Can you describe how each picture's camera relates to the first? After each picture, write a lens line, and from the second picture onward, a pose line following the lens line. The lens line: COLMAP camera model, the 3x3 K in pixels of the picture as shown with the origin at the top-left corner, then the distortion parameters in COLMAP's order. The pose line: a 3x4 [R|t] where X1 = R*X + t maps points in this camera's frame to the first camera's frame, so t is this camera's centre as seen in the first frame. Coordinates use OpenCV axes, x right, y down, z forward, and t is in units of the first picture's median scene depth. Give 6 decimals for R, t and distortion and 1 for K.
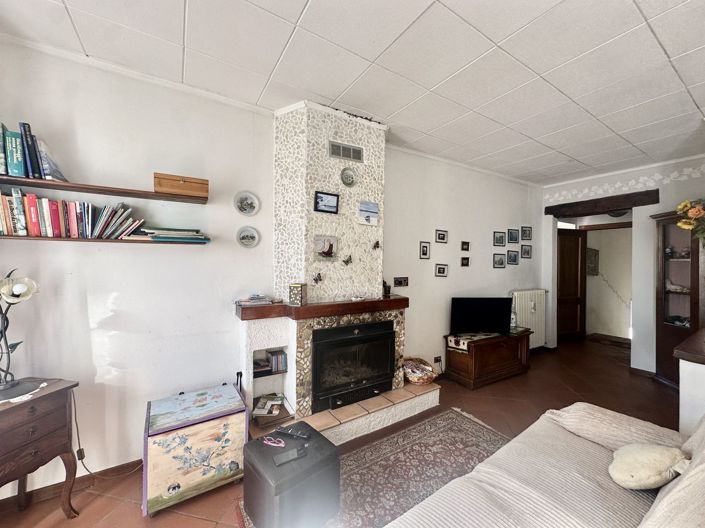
lens RADIAL K [[279.2, 0, 351.4], [0, 279.2, 263.5], [0, 0, 1]] dist [-0.007848, 0.000661]
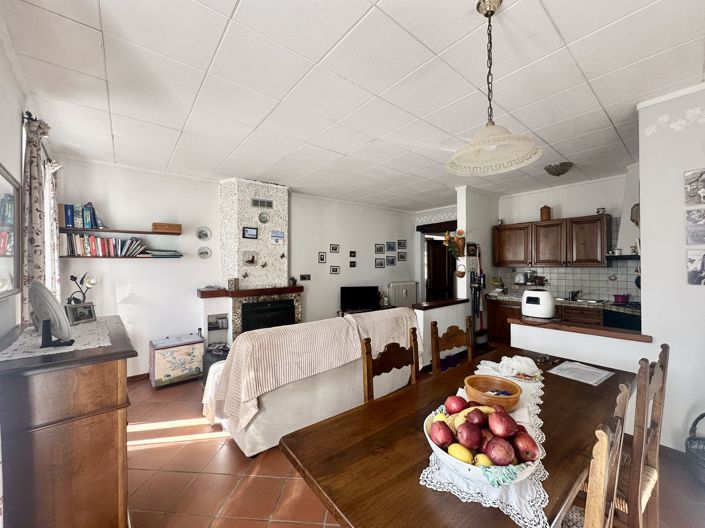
lens RADIAL K [[279.2, 0, 351.4], [0, 279.2, 264.1], [0, 0, 1]] dist [-0.007848, 0.000661]
pose [[0.992601, -0.014479, 0.120557, 0.342000], [0.014896, 0.999886, -0.002557, -0.004136], [-0.120507, 0.004334, 0.992703, -0.863871]]
